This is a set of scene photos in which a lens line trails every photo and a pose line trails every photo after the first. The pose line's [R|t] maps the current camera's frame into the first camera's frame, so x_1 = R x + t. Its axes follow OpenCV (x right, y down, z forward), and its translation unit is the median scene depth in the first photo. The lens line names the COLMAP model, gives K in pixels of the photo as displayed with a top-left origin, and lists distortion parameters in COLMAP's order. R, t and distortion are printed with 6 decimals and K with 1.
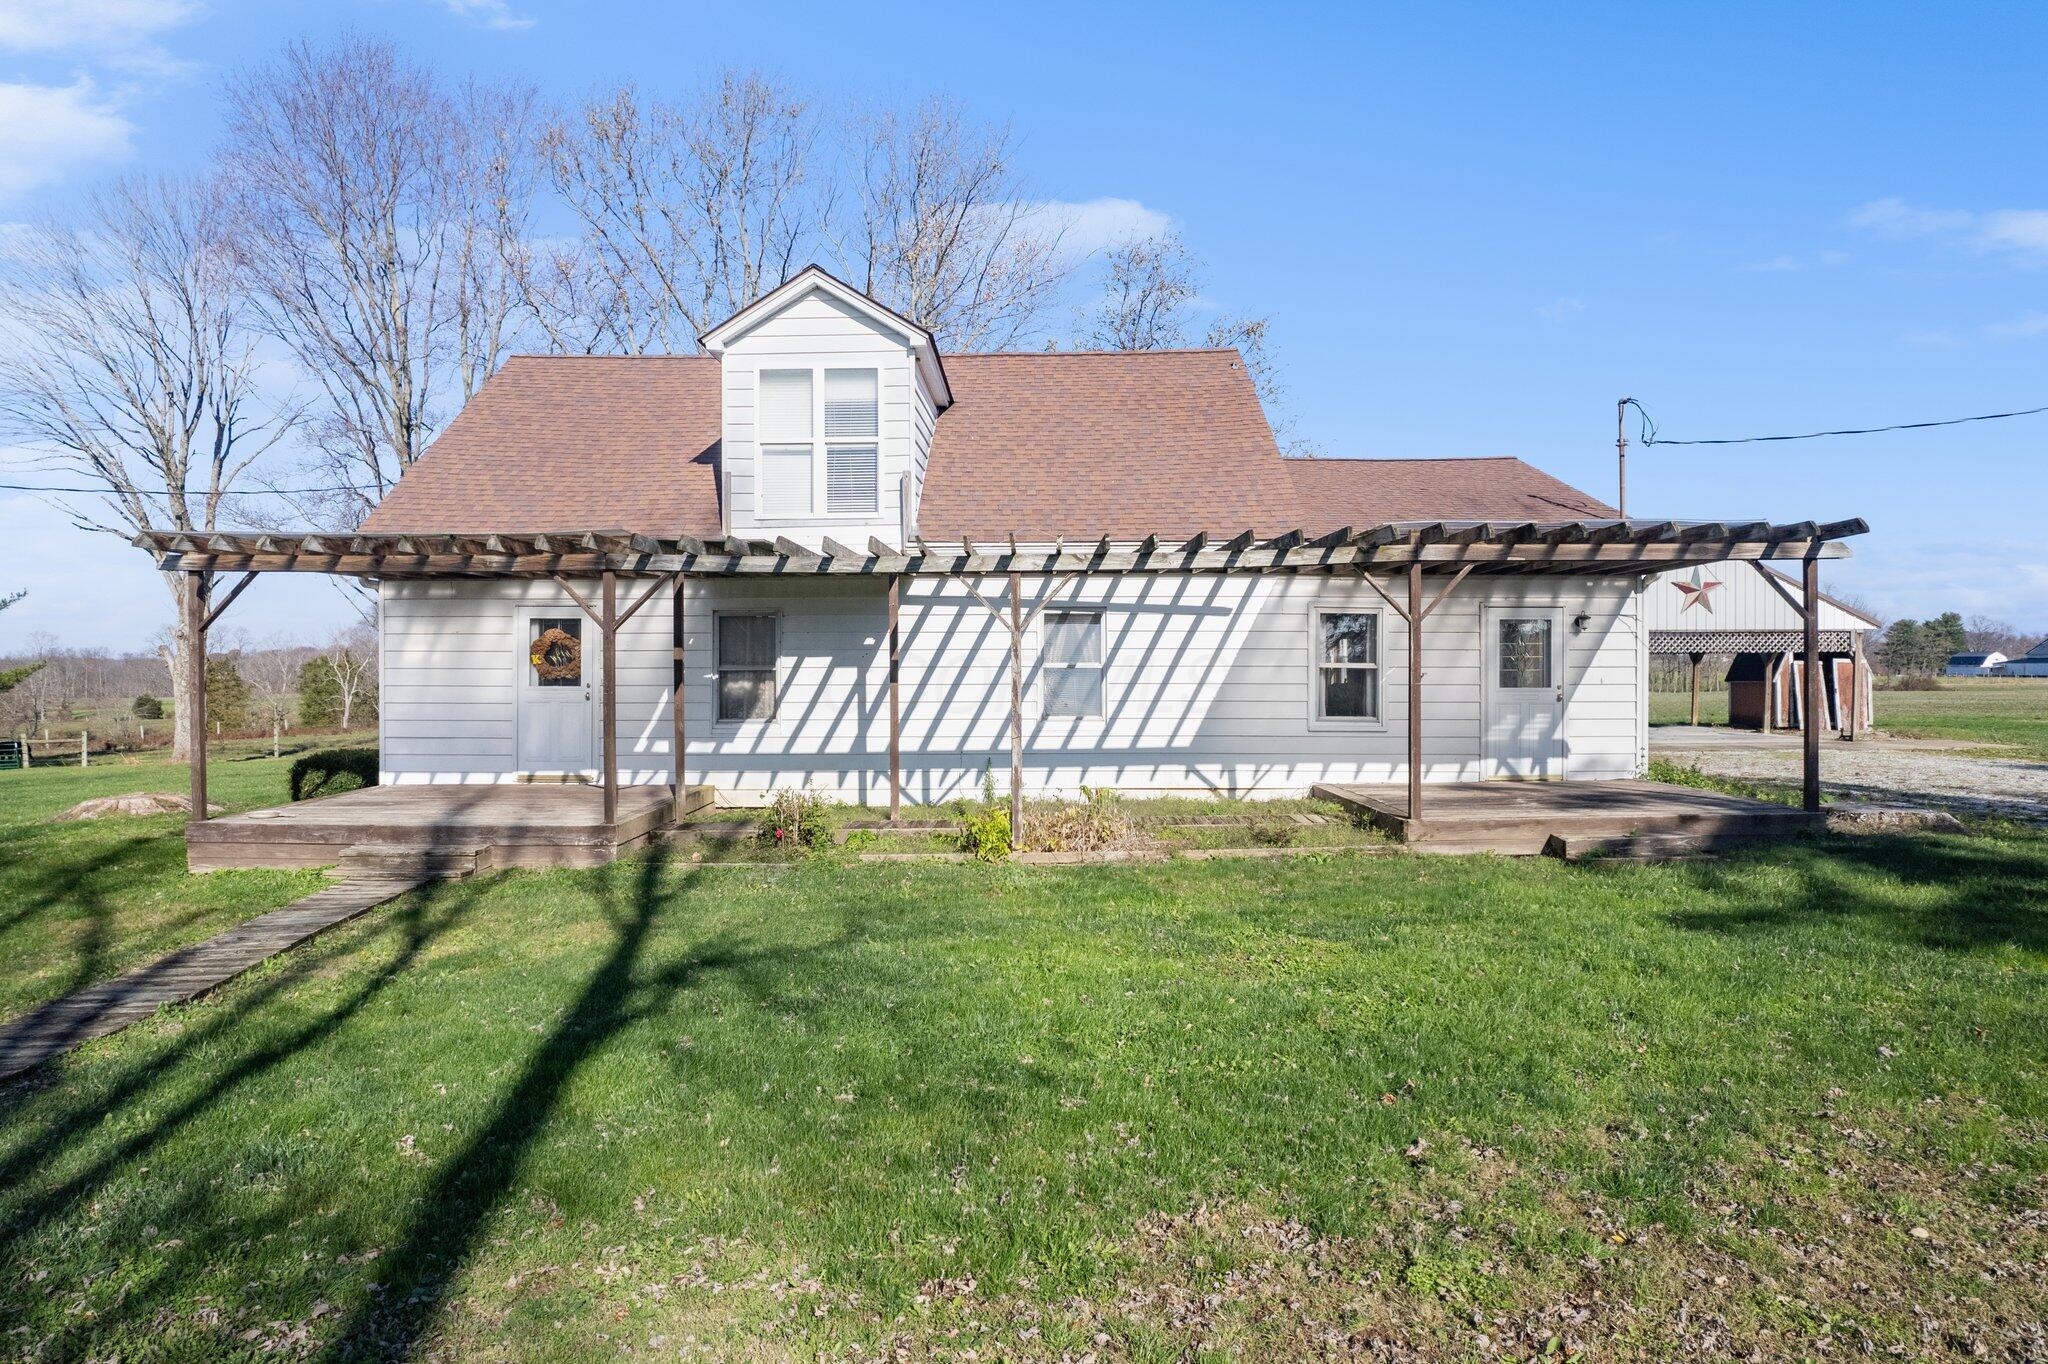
lens RADIAL K [[1277.9, 0, 1053.1], [0, 1277.9, 687.3], [0, 0, 1]] dist [-0.058404, 0.065251]
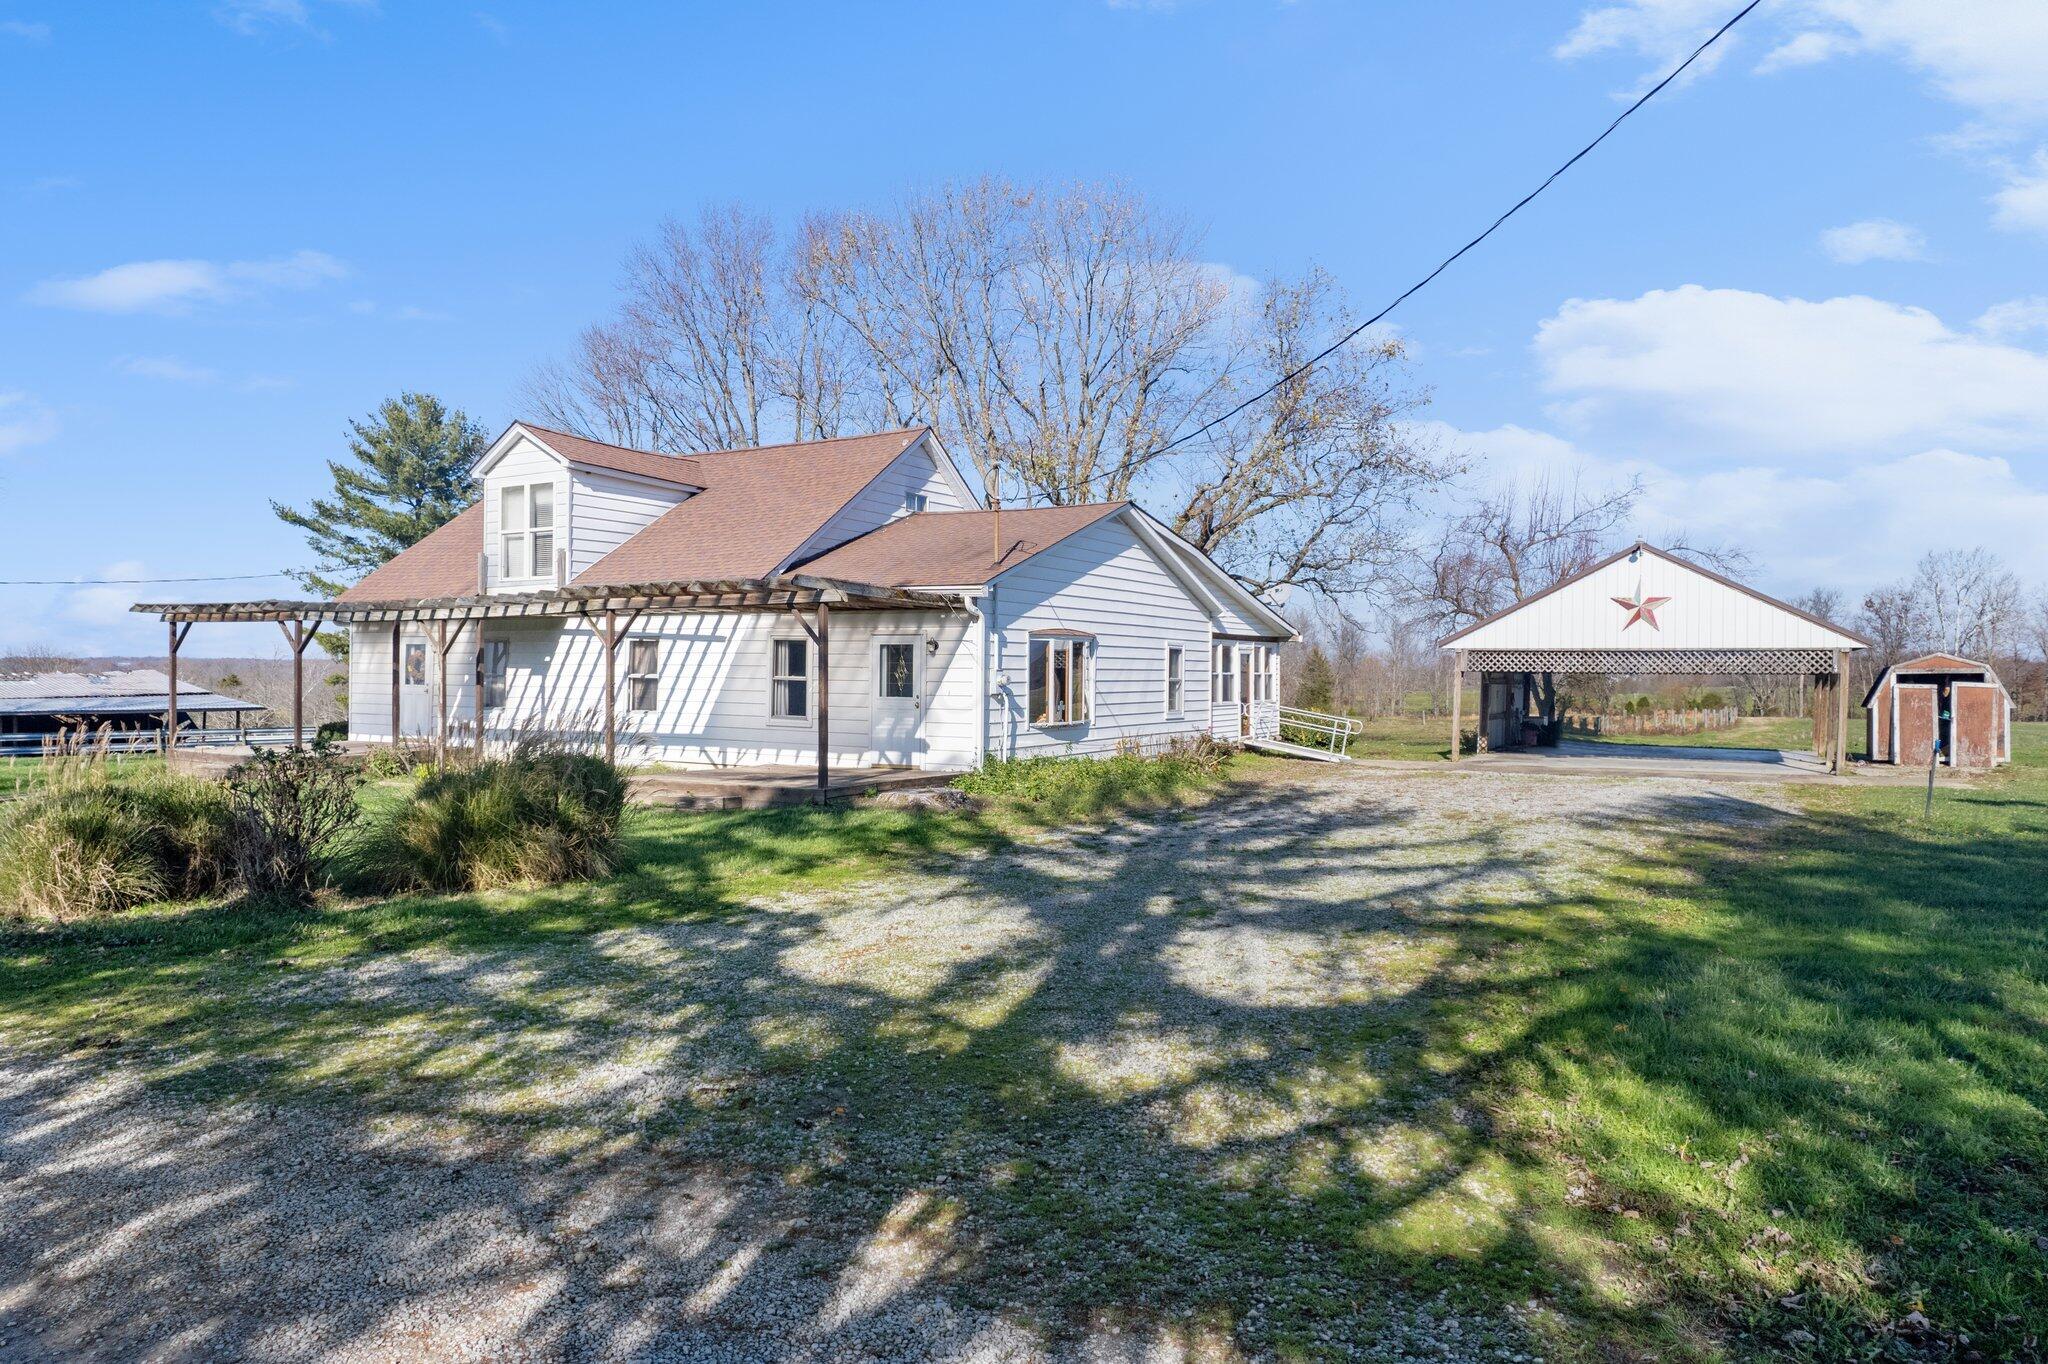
lens RADIAL K [[1320.4, 0, 1032.5], [0, 1320.4, 677.5], [0, 0, 1]] dist [-0.074323, 0.071668]
pose [[0.875895, 0.012108, -0.482349, 1.137146], [-0.020393, 0.999721, -0.011936, -0.006405], [0.482070, 0.020291, 0.875898, -0.108794]]
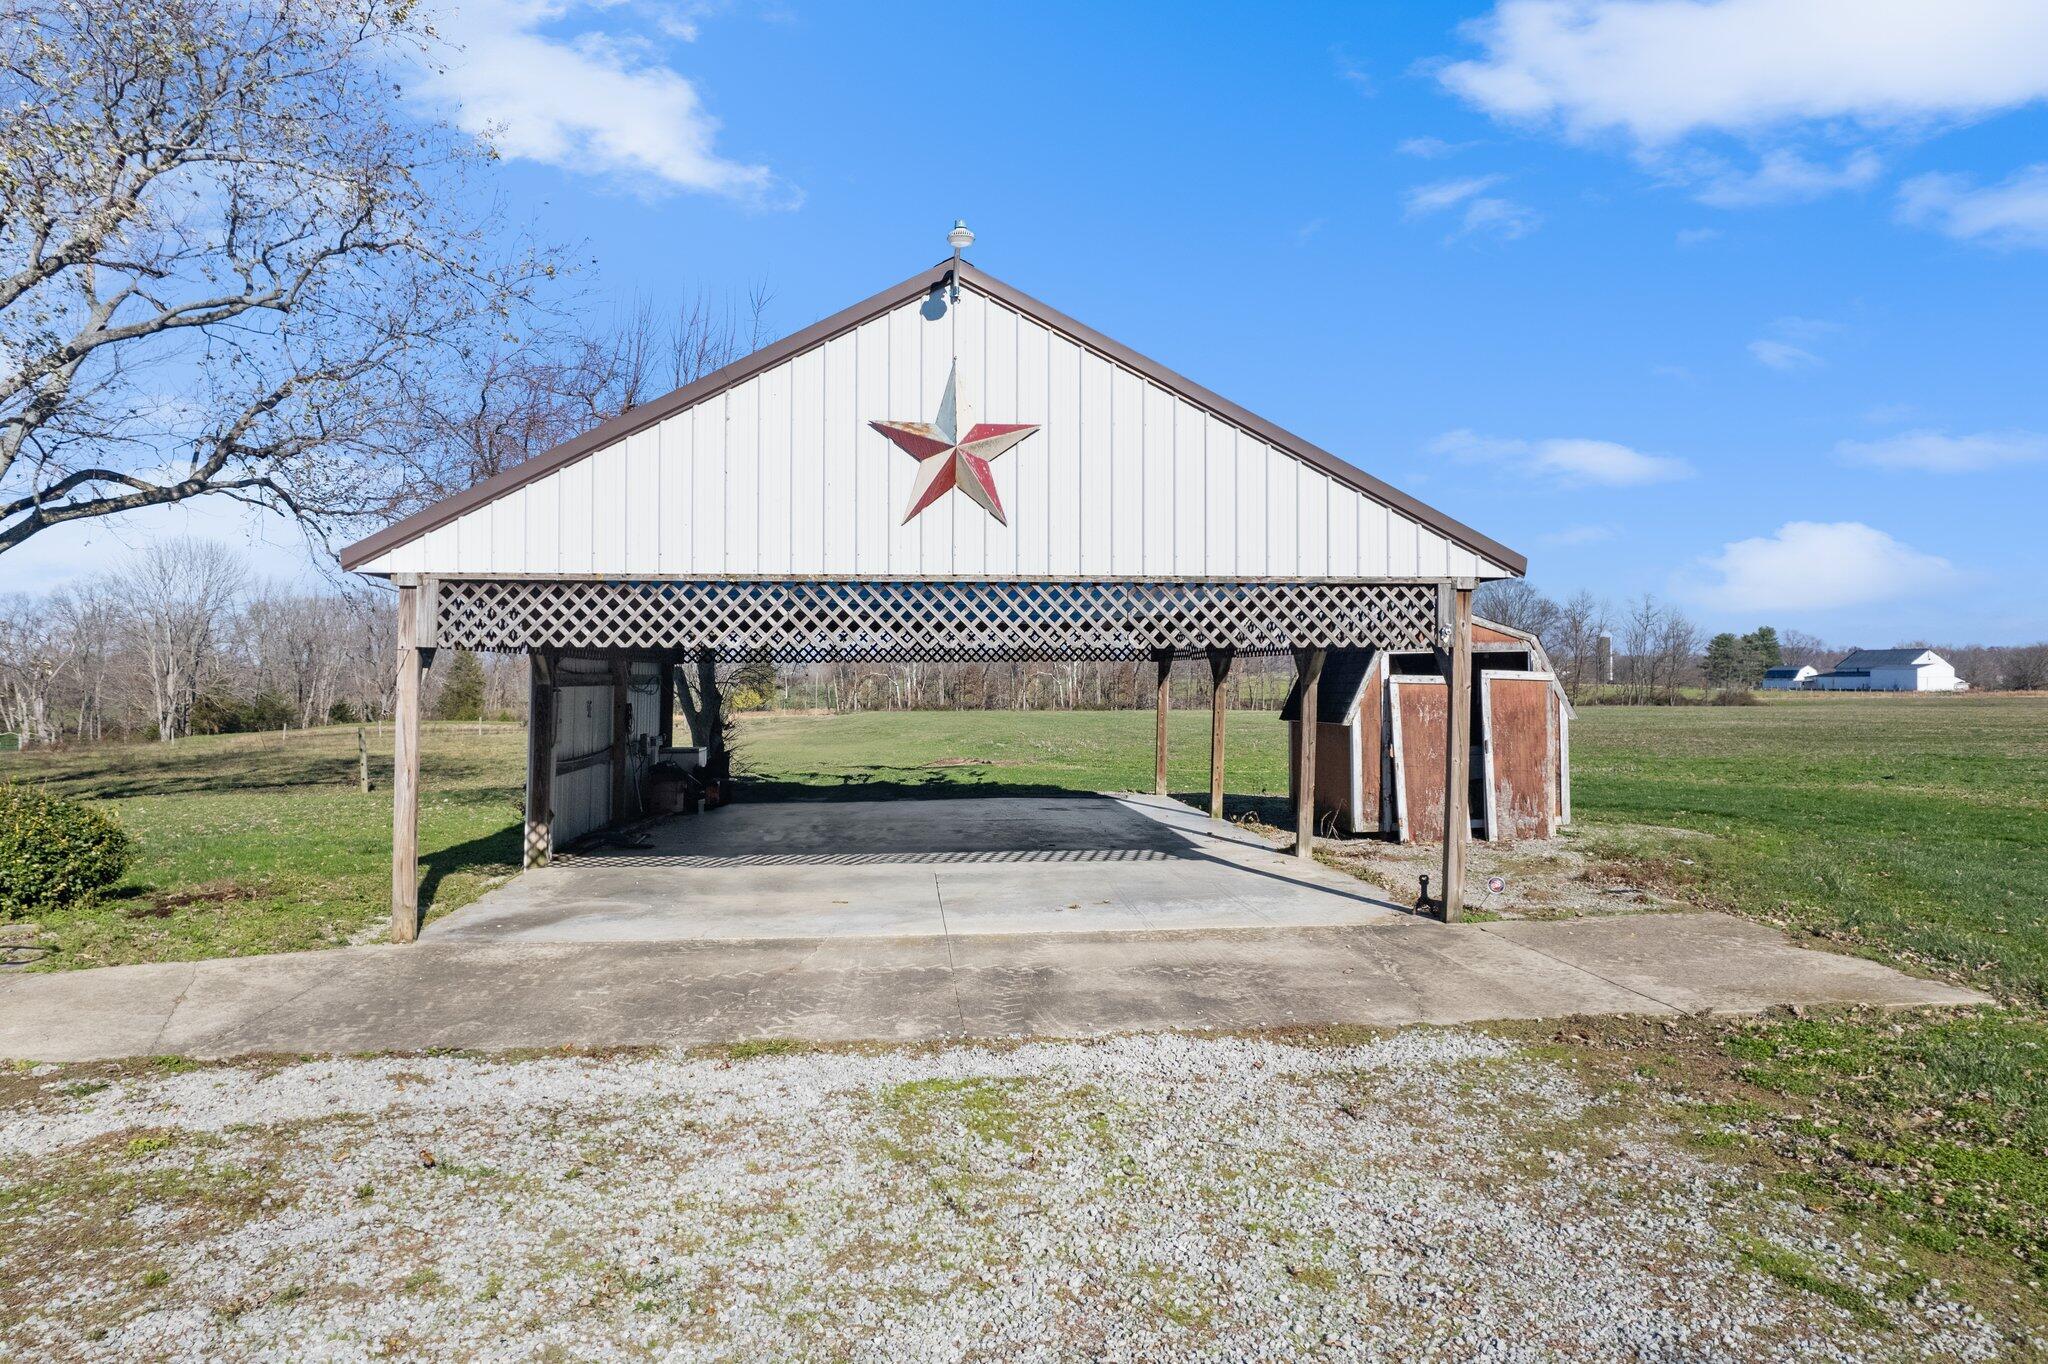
lens RADIAL K [[1320.4, 0, 1032.5], [0, 1320.4, 677.5], [0, 0, 1]] dist [-0.074323, 0.071668]
pose [[0.994641, 0.002349, 0.103365, 0.969103], [-0.000612, 0.999858, -0.016830, -0.028959], [-0.103390, 0.016676, 0.994501, 1.324849]]
